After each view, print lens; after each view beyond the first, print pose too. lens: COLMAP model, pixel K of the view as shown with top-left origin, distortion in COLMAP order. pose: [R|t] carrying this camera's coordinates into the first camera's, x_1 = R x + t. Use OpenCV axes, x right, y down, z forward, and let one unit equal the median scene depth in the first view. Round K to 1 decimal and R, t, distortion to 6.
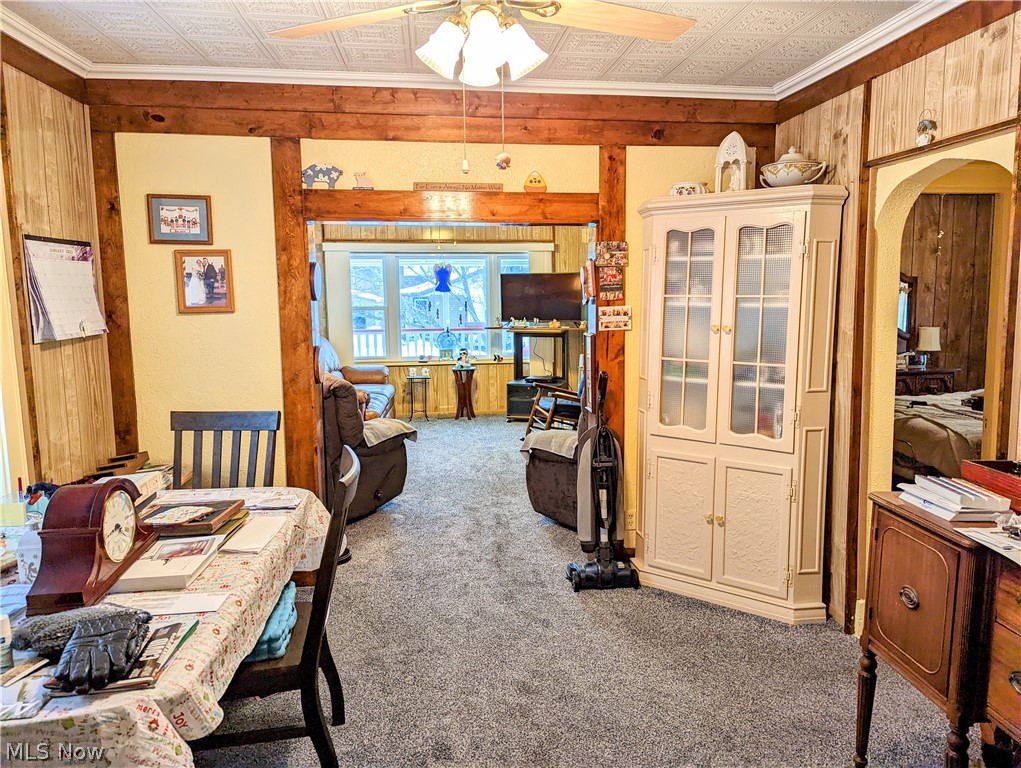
lens RADIAL K [[709.8, 0, 510.5], [0, 709.8, 384.0], [0, 0, 1]] dist [0.089663, -0.077285]
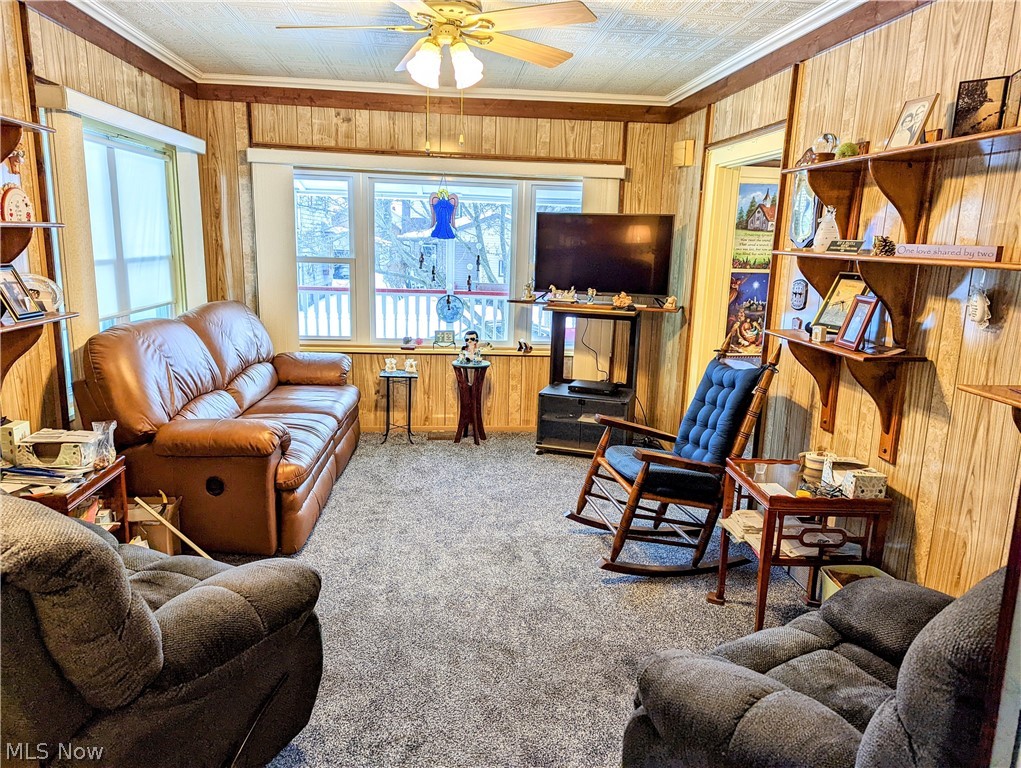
lens RADIAL K [[709.8, 0, 510.5], [0, 709.8, 384.0], [0, 0, 1]] dist [0.089663, -0.077285]
pose [[0.998997, 0.043977, -0.008383, -0.024324], [-0.043201, 0.996079, 0.077202, -0.053295], [0.011746, -0.076763, 0.996980, 0.366317]]
